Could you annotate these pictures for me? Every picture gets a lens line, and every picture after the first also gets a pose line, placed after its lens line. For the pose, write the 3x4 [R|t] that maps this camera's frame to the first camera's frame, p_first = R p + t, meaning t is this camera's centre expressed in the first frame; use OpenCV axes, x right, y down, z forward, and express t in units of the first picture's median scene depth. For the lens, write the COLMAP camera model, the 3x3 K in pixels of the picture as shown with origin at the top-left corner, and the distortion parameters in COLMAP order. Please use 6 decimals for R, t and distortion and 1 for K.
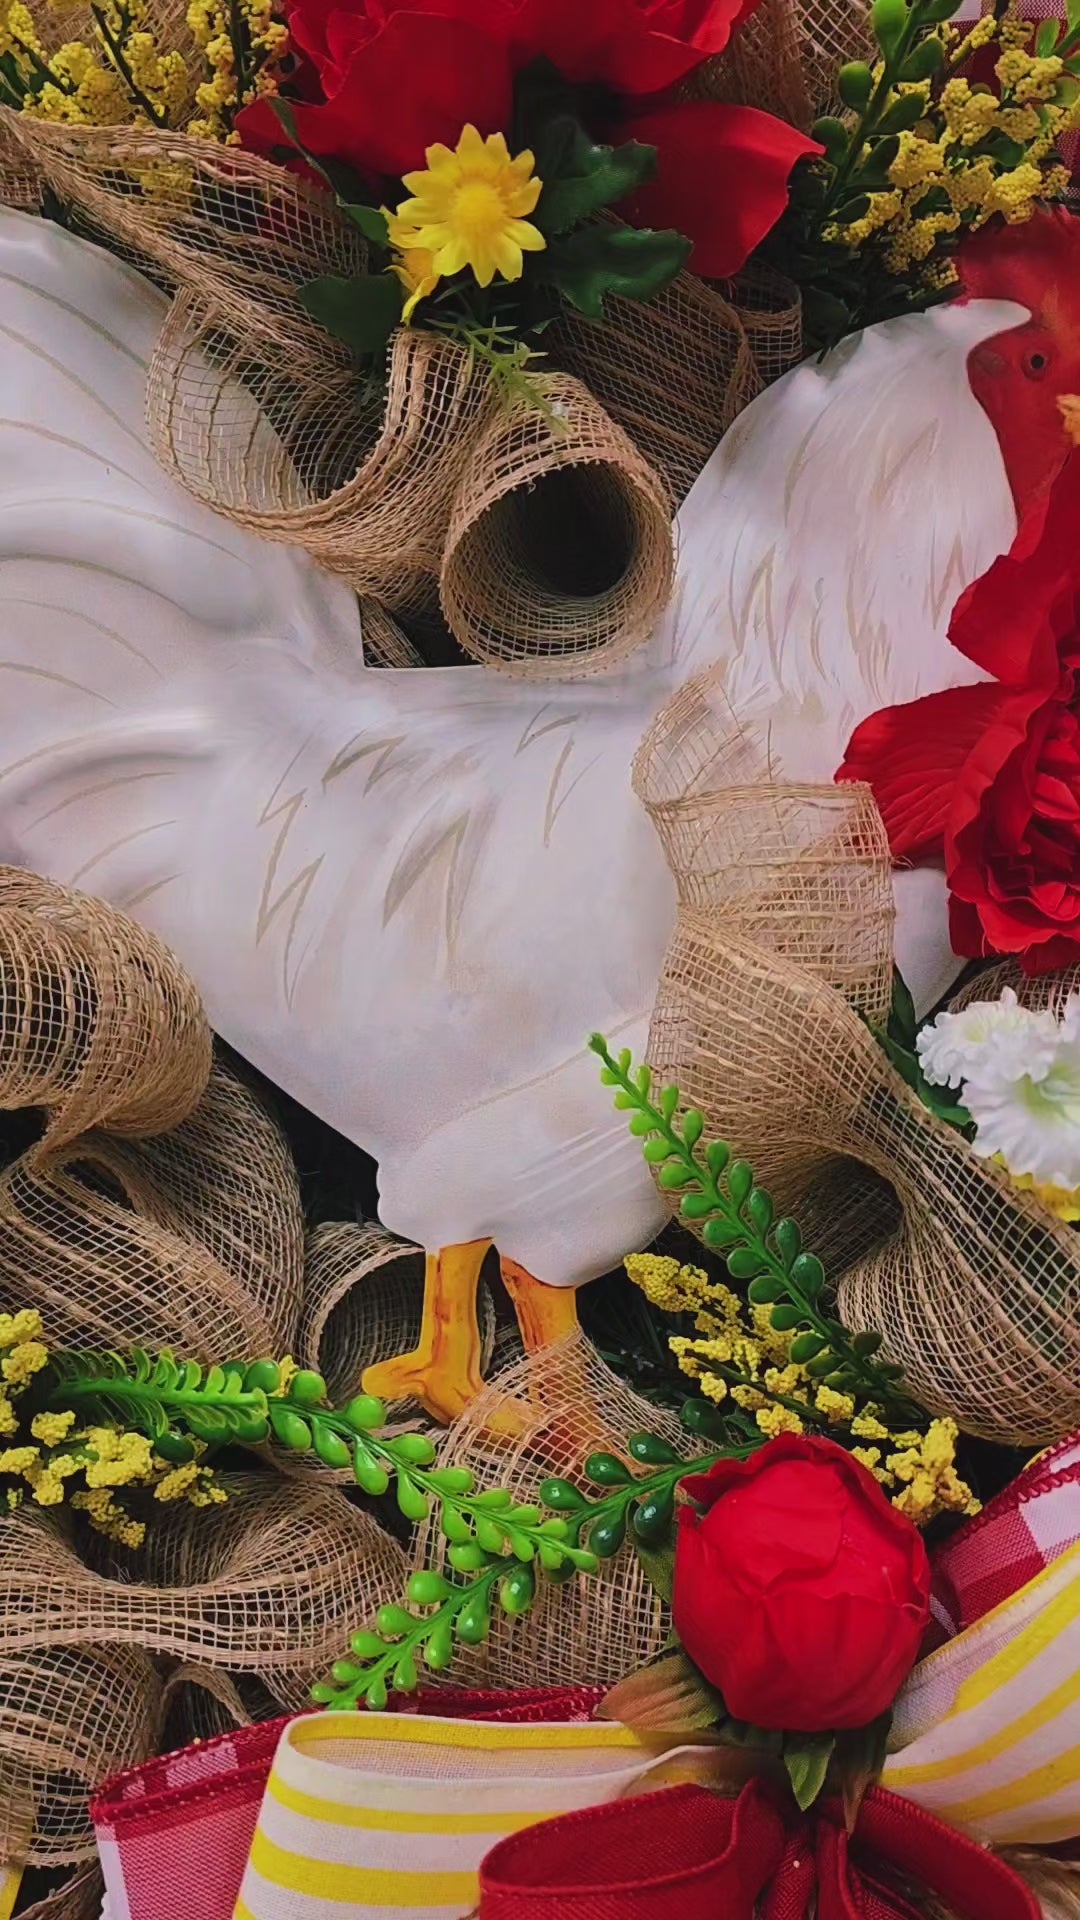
lens RADIAL K [[1704.3, 0, 540.0], [0, 1704.3, 960.0], [0, 0, 1]] dist [-0.006878, 0.004848]
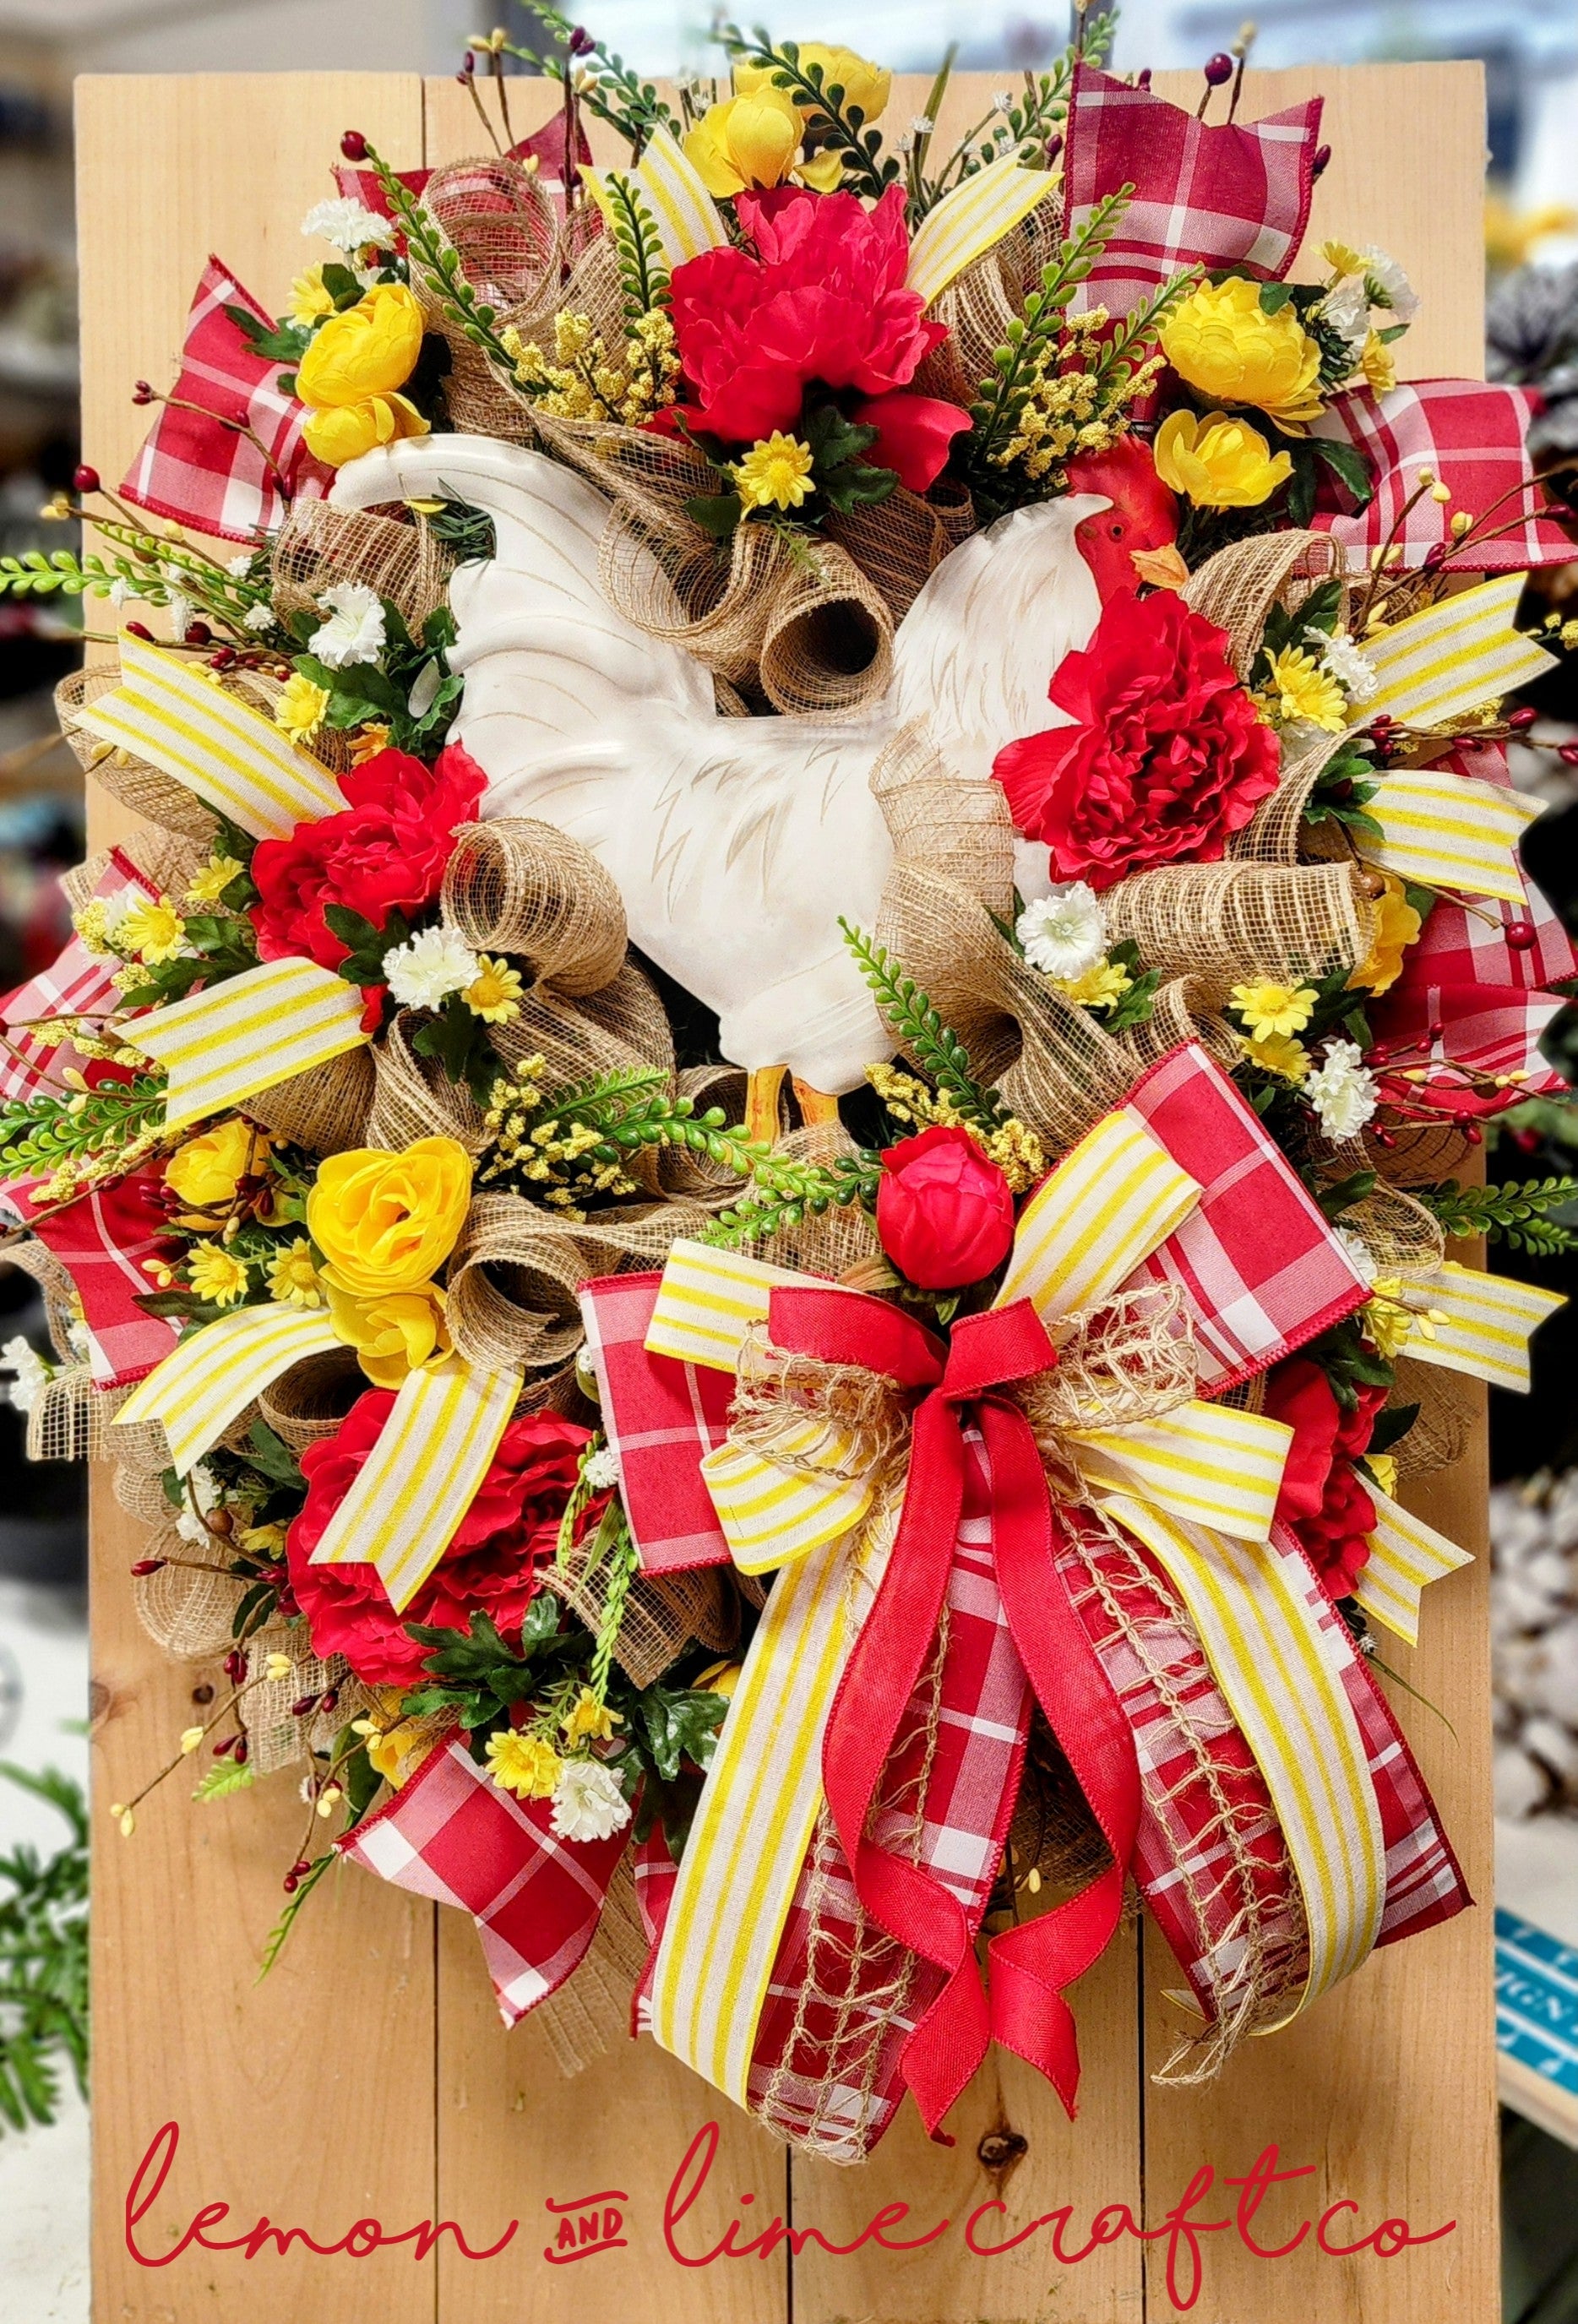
lens RADIAL K [[2443.2, 0, 789.4], [0, 2443.2, 1267.2], [0, 0, 1]] dist [0.224013, -0.713569]
pose [[0.998440, 0.014354, -0.053964, 0.117993], [-0.012860, 0.999527, 0.027932, 0.327986], [0.054340, -0.027195, 0.998152, -1.565222]]
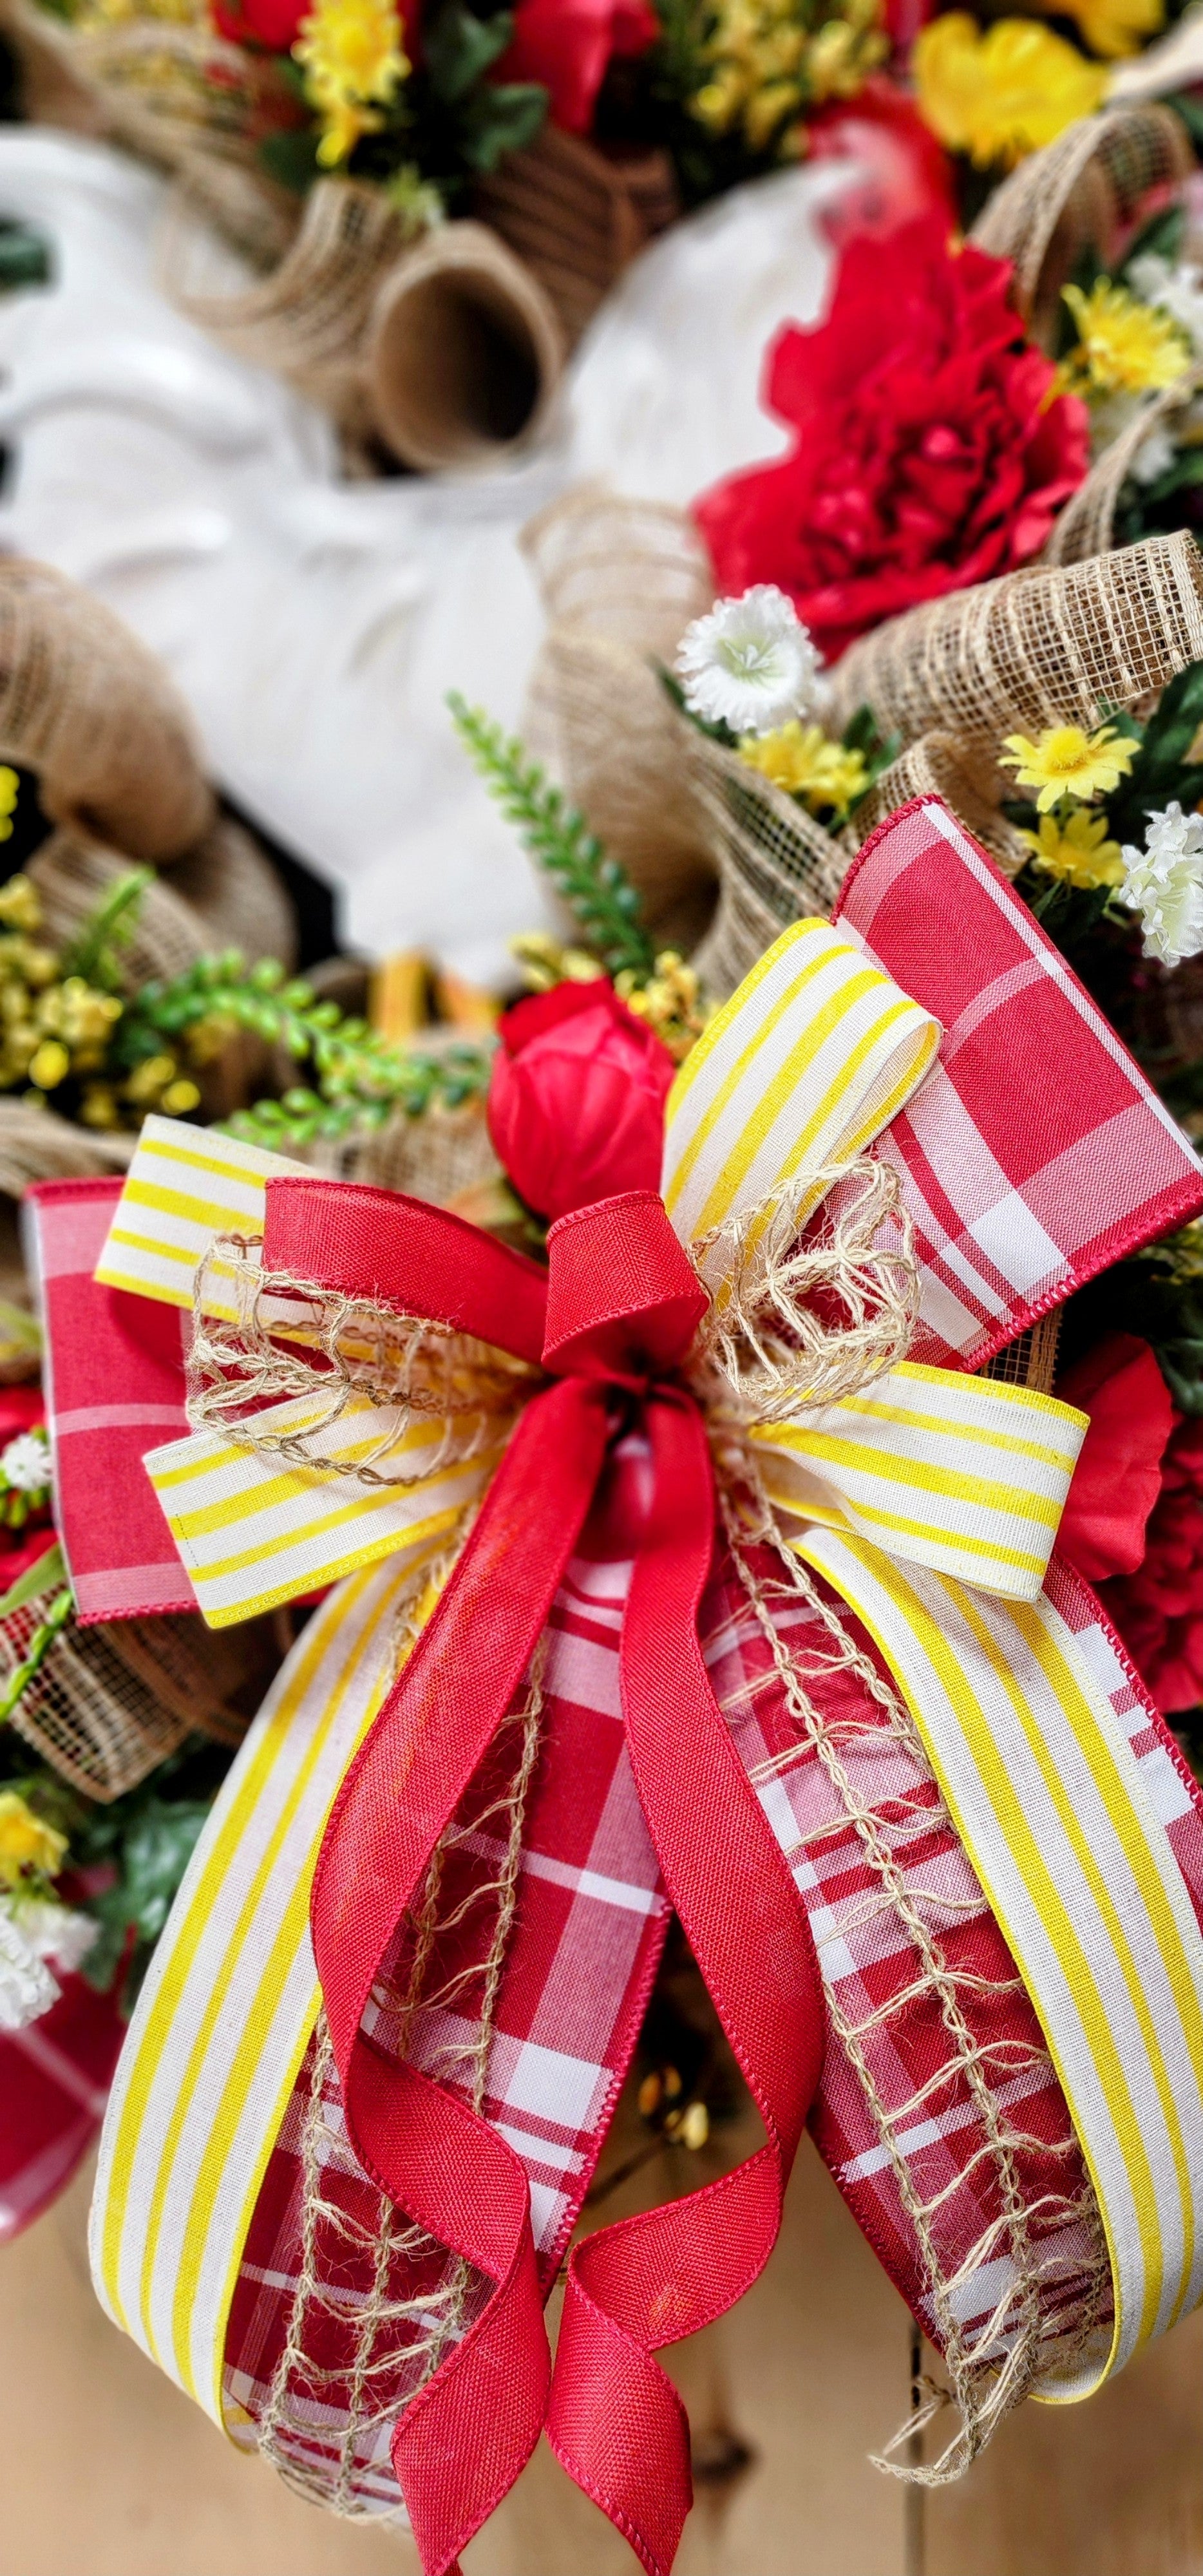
lens RADIAL K [[1855.1, 0, 595.9], [0, 1855.1, 1307.2], [0, 0, 1]] dist [0.058585, -0.073027]
pose [[0.983113, 0.028128, -0.180824, 0.383057], [-0.038039, 0.997944, -0.051578, 0.541533], [0.179001, 0.057585, 0.982162, -0.328488]]
